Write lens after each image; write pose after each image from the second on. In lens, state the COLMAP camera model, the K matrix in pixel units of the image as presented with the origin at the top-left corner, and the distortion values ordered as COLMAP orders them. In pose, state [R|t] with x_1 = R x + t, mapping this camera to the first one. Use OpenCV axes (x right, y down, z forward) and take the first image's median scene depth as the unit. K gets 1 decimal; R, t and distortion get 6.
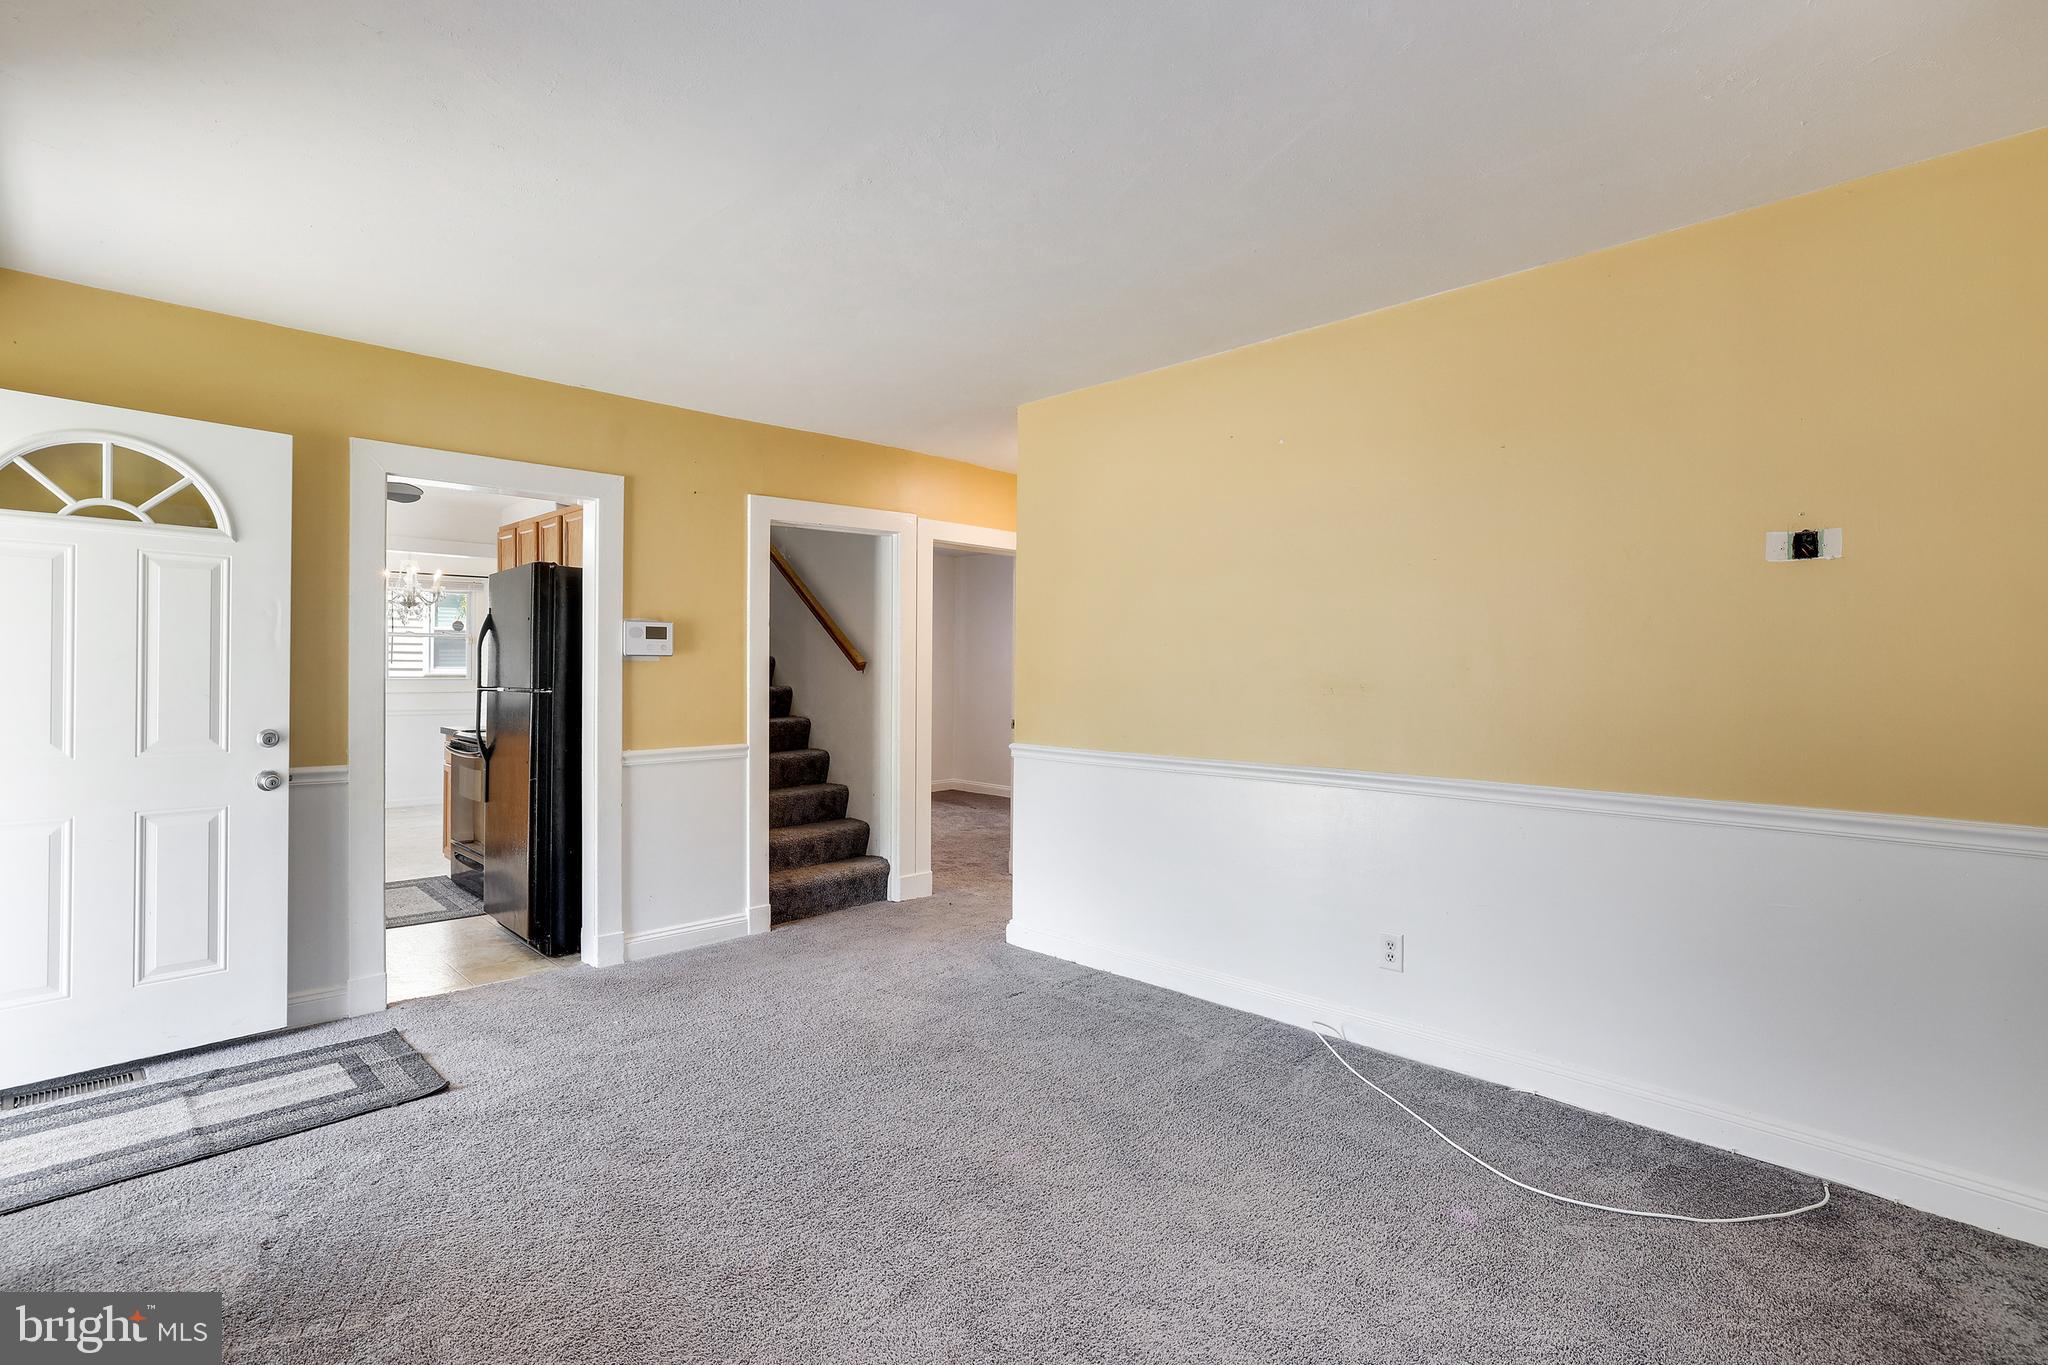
lens RADIAL K [[939.9, 0, 976.0], [0, 939.9, 668.5], [0, 0, 1]] dist [0.000493, 0.000399]
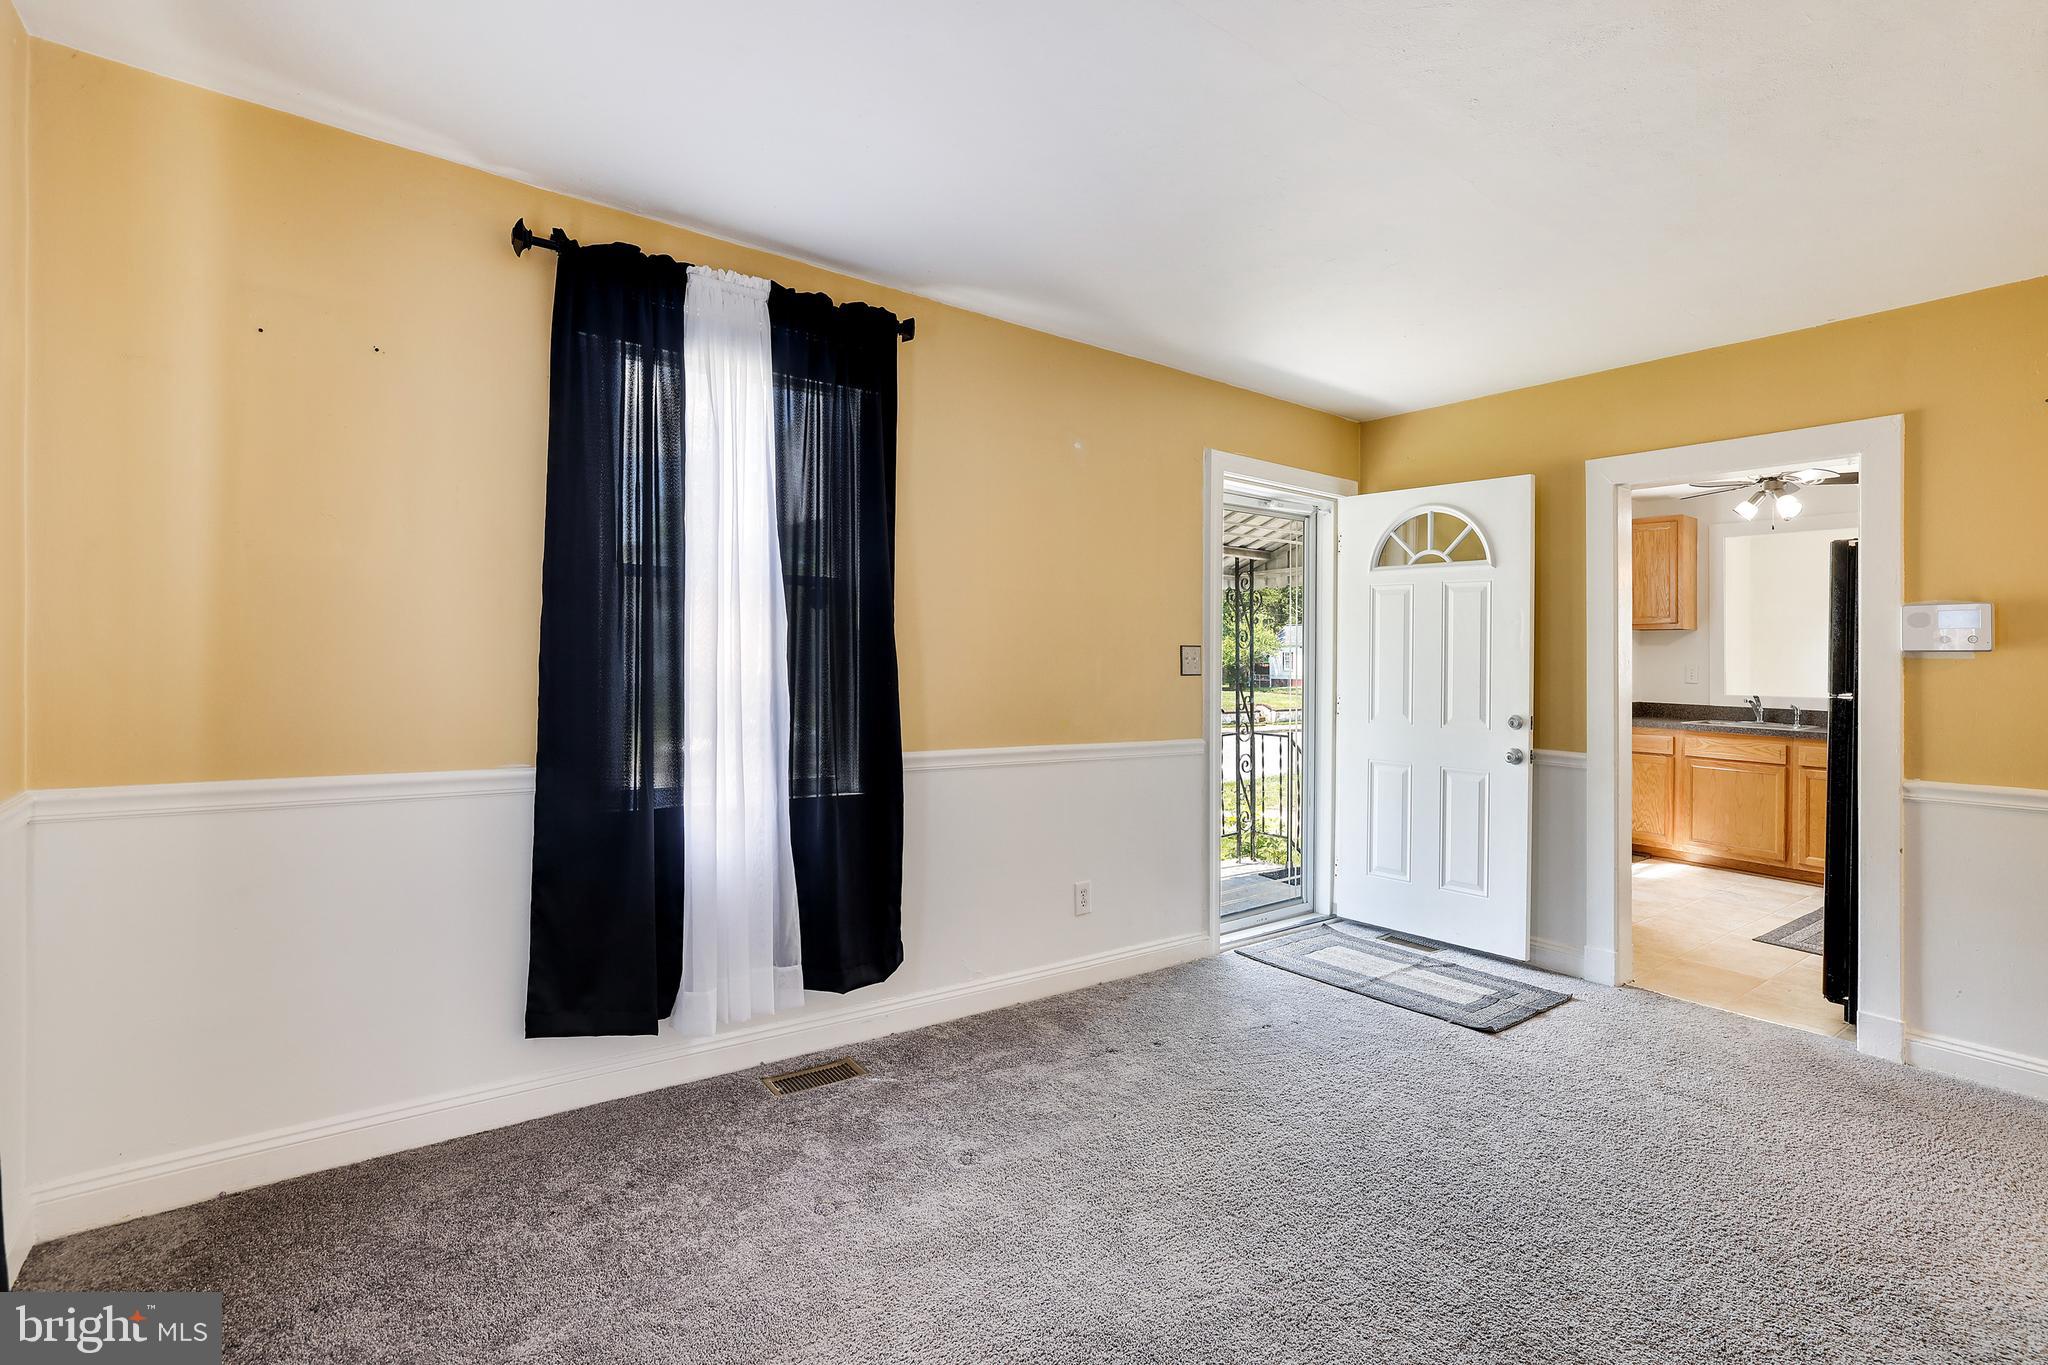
lens RADIAL K [[1004.0, 0, 1030.5], [0, 1004.0, 647.0], [0, 0, 1]] dist [-0.002937, -0.000424]
pose [[-0.108622, -0.015286, -0.993966, 0.667572], [-0.007934, 0.999863, -0.014509, -0.000971], [0.994051, 0.006310, -0.108728, 0.529935]]
